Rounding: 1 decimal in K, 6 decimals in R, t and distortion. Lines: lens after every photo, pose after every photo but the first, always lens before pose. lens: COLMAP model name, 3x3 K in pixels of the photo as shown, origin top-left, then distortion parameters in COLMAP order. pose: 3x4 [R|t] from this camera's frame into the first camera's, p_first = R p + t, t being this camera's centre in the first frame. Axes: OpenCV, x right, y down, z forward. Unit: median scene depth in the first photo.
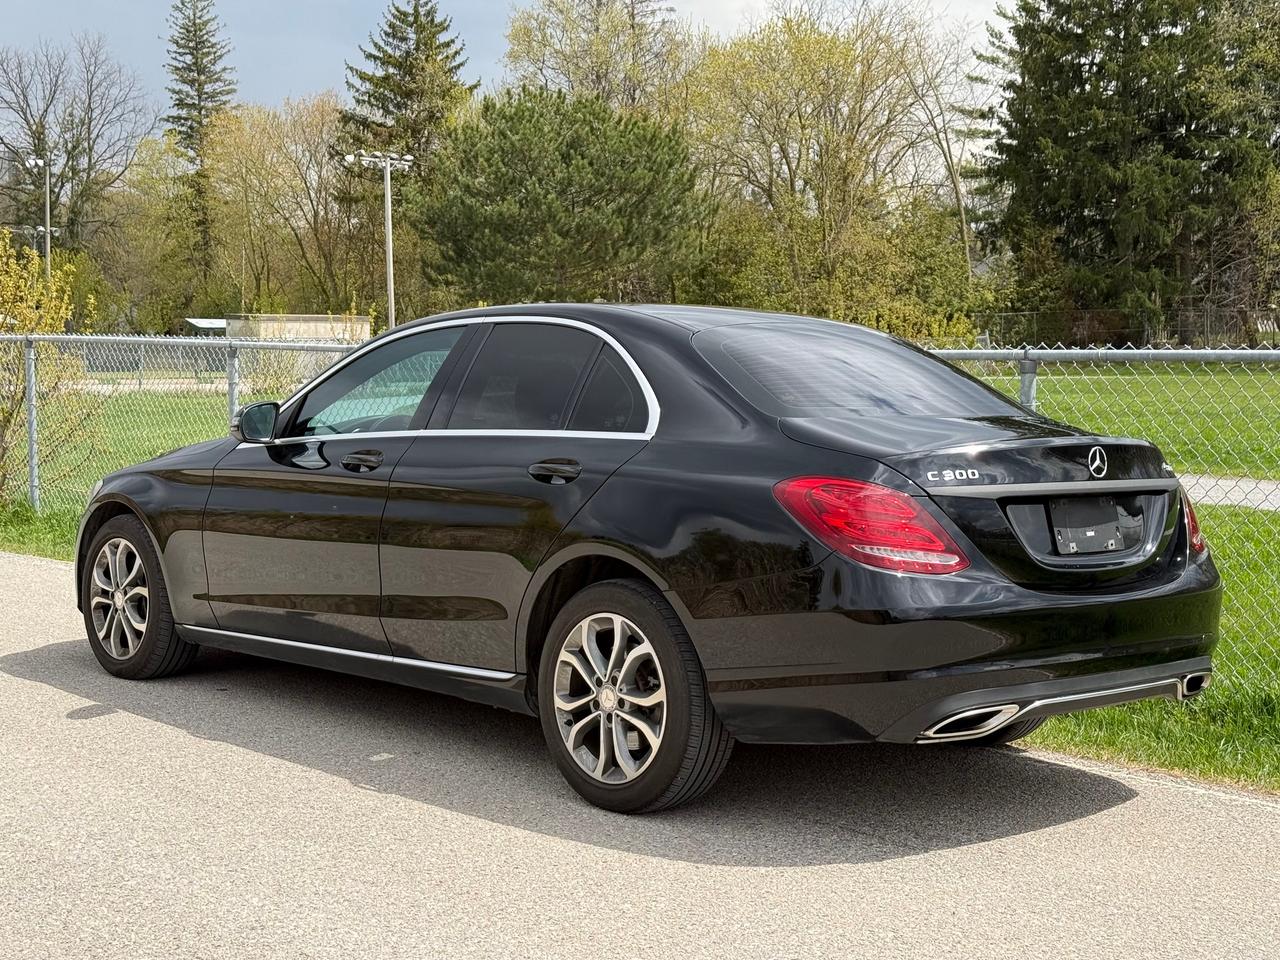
lens RADIAL K [[1821.2, 0, 640.0], [0, 1821.2, 480.0], [0, 0, 1]] dist [0.218562, -0.447795]
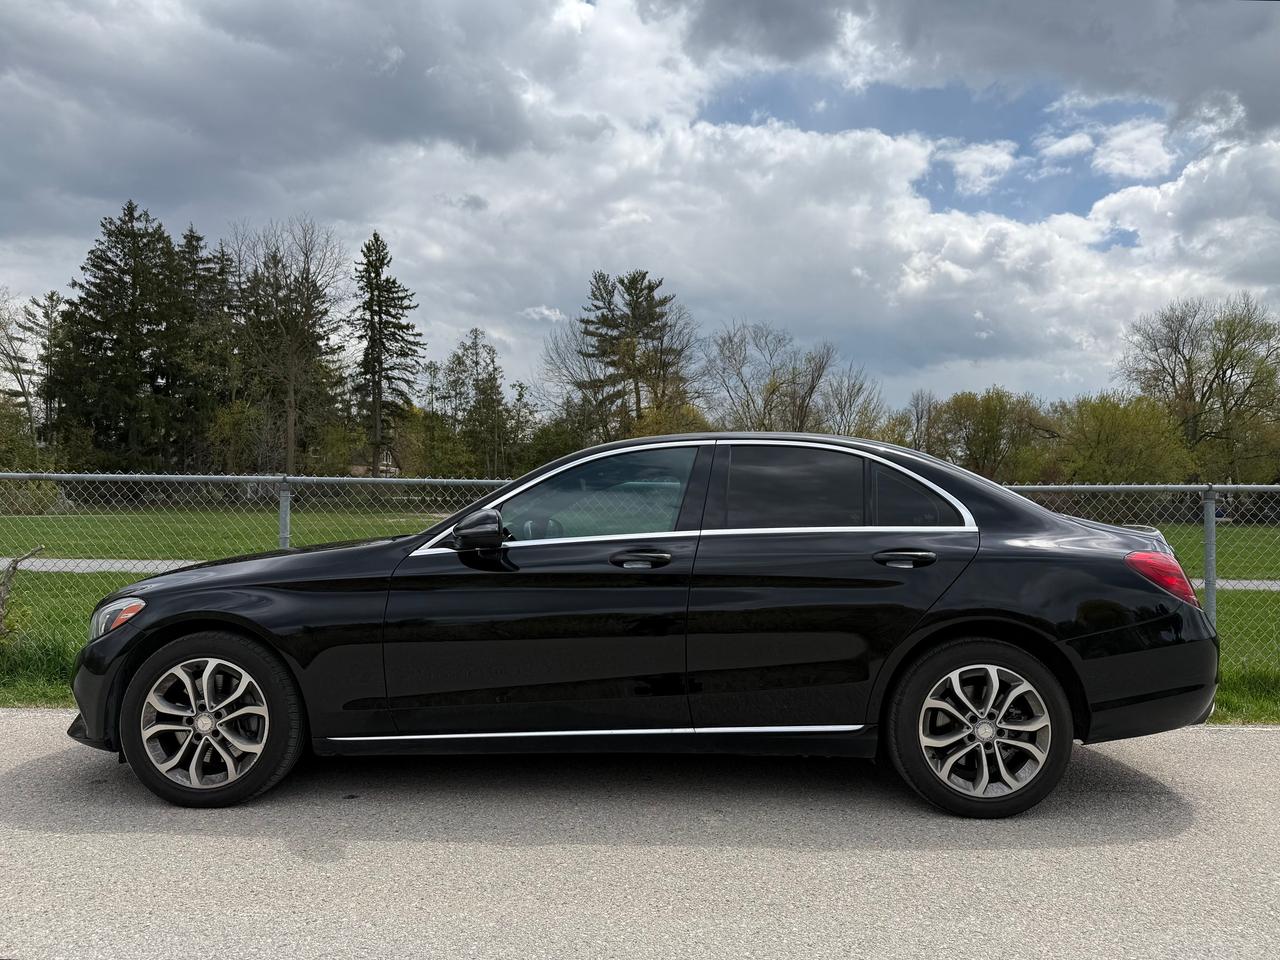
lens RADIAL K [[926.0, 0, 640.0], [0, 926.0, 480.0], [0, 0, 1]] dist [-0.002117, 0.000985]
pose [[0.694280, 0.022904, 0.719340, -0.466530], [0.045449, 0.996103, -0.075582, -0.012818], [-0.718268, 0.085168, 0.690534, 0.502130]]
